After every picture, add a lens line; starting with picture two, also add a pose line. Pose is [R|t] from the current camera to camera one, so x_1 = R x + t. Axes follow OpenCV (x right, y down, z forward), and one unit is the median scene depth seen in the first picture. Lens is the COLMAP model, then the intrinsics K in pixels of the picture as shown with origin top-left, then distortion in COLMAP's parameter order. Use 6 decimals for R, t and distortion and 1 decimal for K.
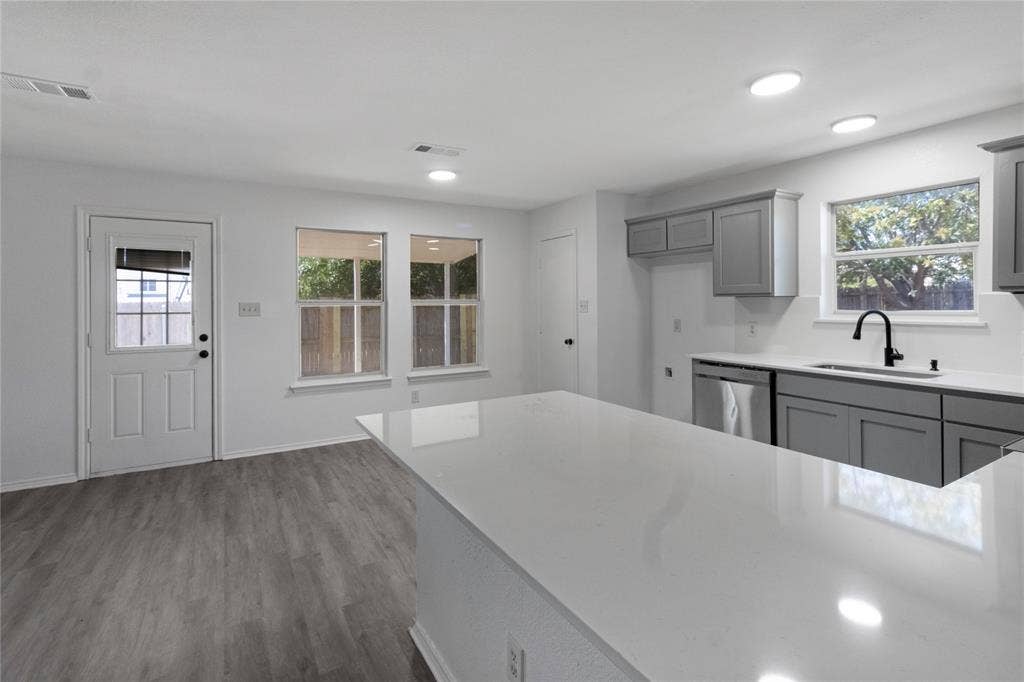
lens RADIAL K [[482.1, 0, 506.3], [0, 482.1, 299.3], [0, 0, 1]] dist [0.003564, 0.000286]
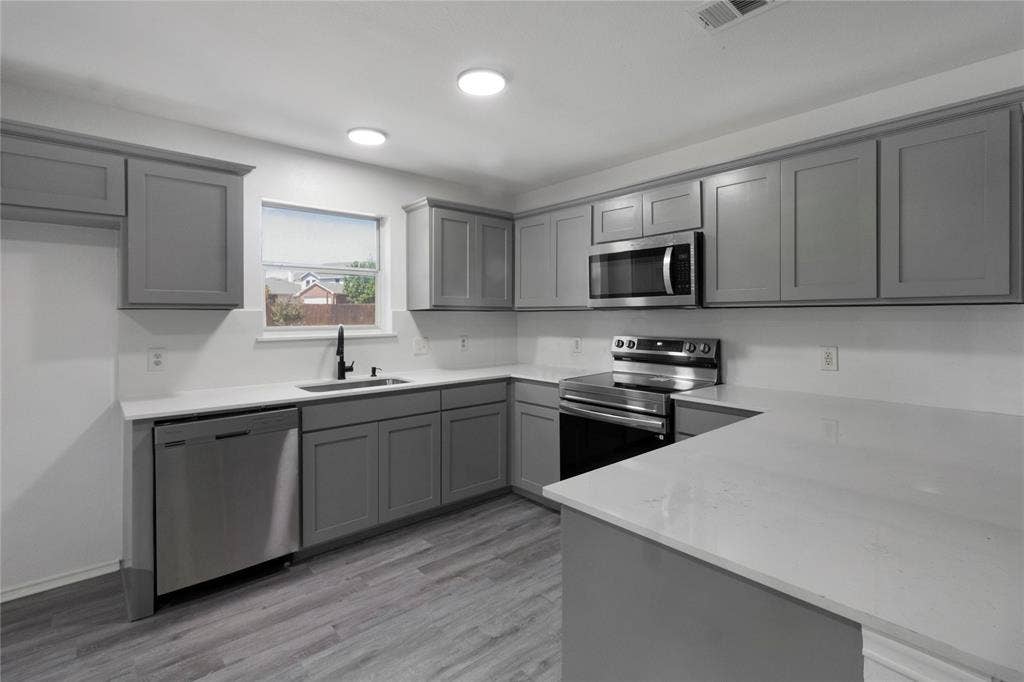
lens RADIAL K [[474.6, 0, 506.7], [0, 474.6, 314.3], [0, 0, 1]] dist [0.001543, 0.000491]
pose [[-0.180152, 0.011919, 0.983567, -0.256758], [0.000853, 0.999928, -0.011961, 0.011899], [-0.983638, -0.001316, -0.180149, 0.804545]]
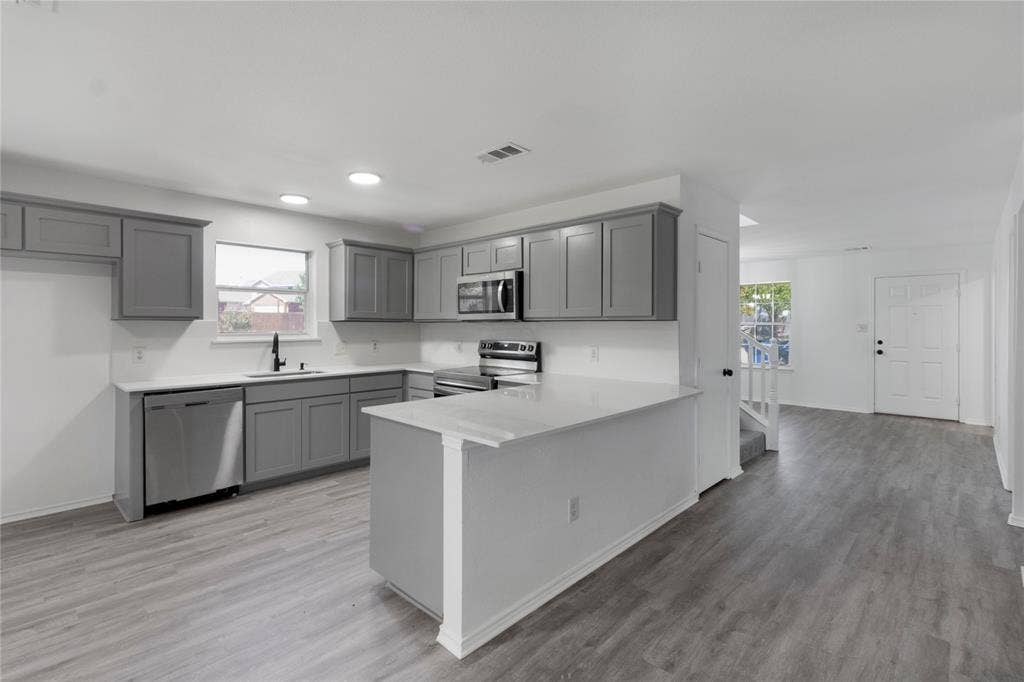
lens RADIAL K [[467.5, 0, 505.2], [0, 467.5, 326.0], [0, 0, 1]] dist [0.001488, 0.000044]
pose [[-0.265635, 0.006203, 0.964054, -0.674667], [-0.003492, 0.999967, -0.007396, 0.013190], [-0.964067, -0.005331, -0.265604, 0.693090]]
